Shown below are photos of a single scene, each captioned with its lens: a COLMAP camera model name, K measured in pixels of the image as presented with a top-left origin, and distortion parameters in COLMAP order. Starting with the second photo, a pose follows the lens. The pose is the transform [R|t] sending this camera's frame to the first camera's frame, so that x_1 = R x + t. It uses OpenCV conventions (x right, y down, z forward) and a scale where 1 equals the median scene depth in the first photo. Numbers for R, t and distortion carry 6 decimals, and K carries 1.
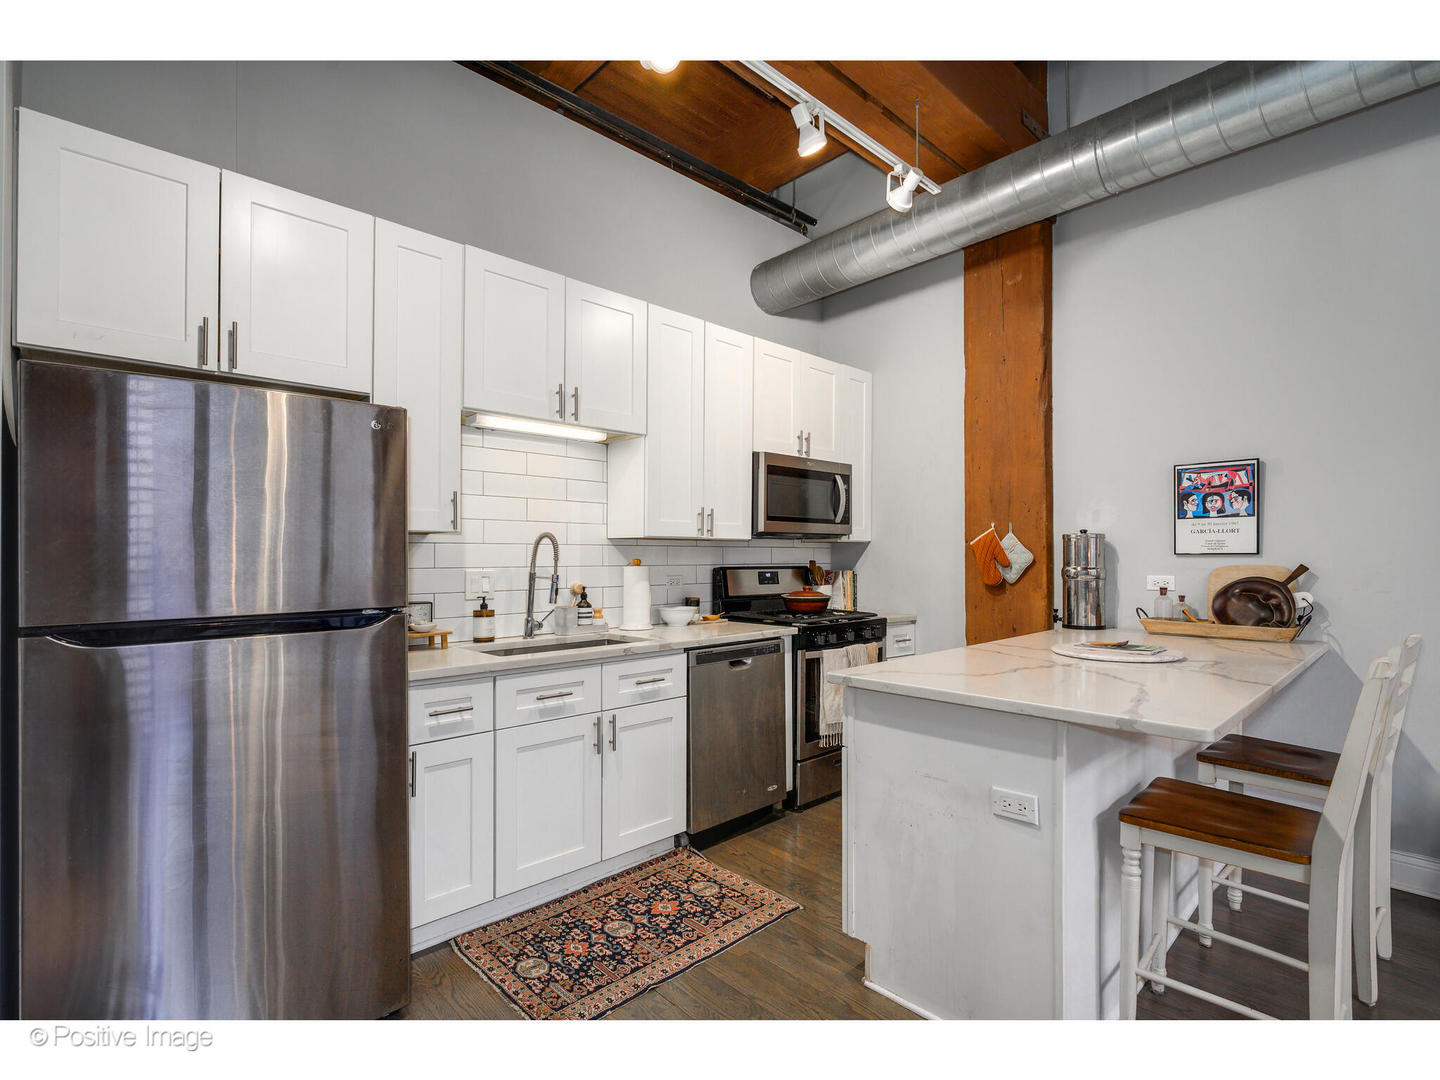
lens RADIAL K [[717.8, 0, 844.3], [0, 717.8, 549.8], [0, 0, 1]] dist [0.001842, -0.002592]
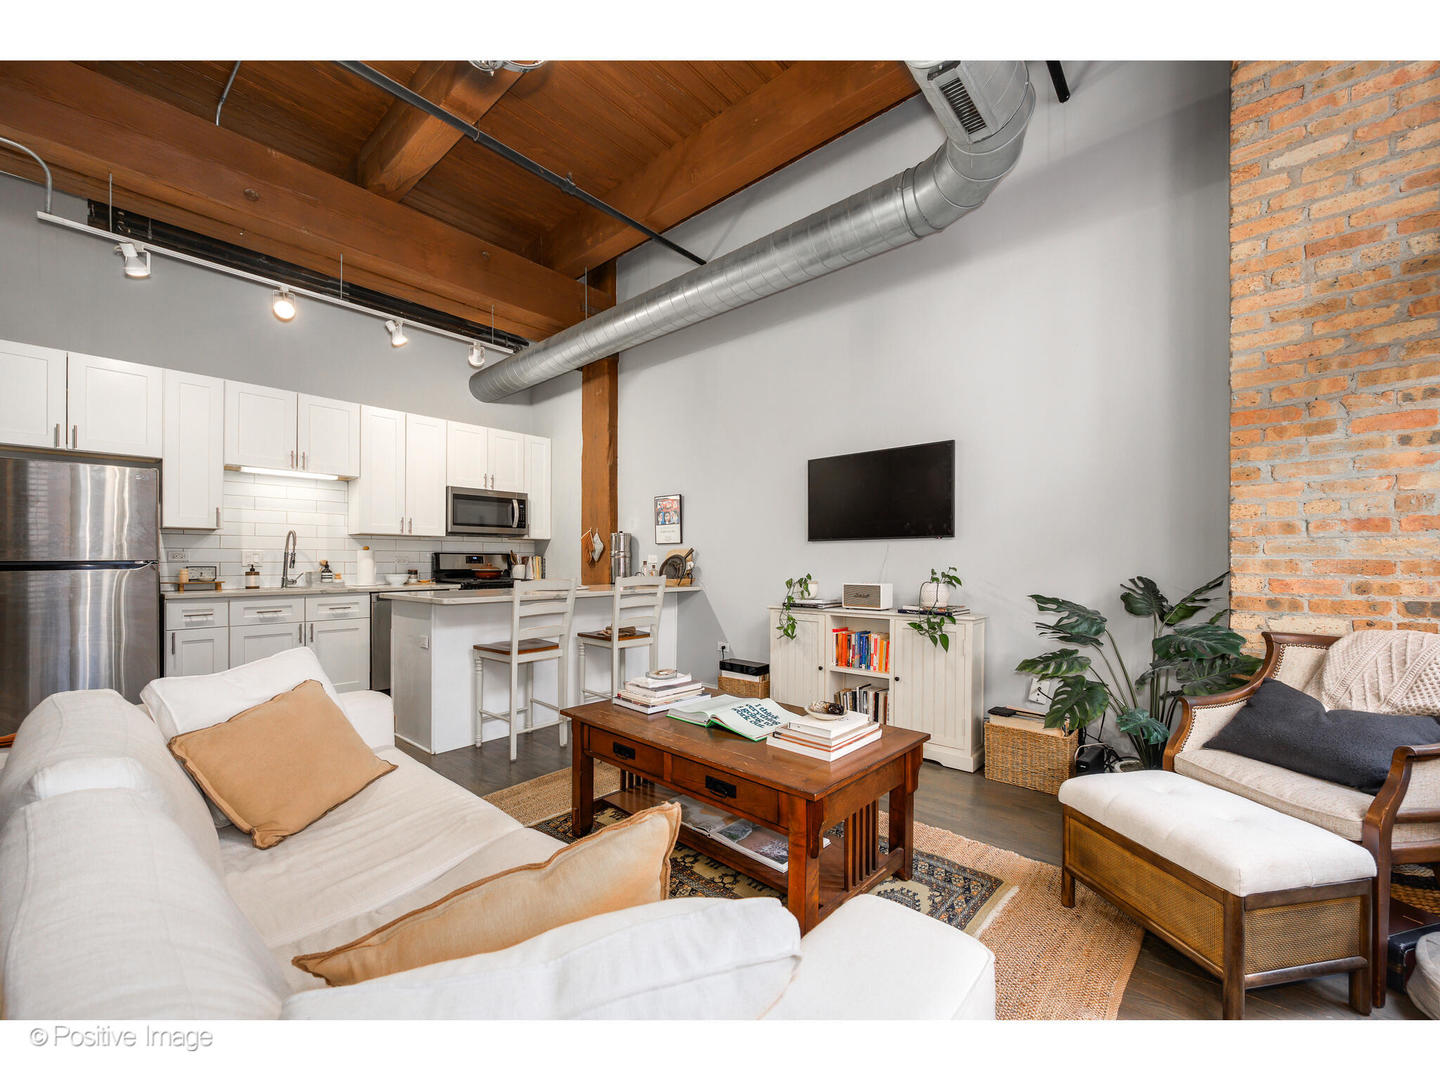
lens RADIAL K [[616.8, 0, 870.3], [0, 616.8, 563.3], [0, 0, 1]] dist [-0.003262, 0.000618]
pose [[0.996109, 0.001332, 0.088121, 0.851697], [-0.002048, 0.999966, 0.008030, 0.041622], [-0.088108, -0.008179, 0.996077, -0.647986]]
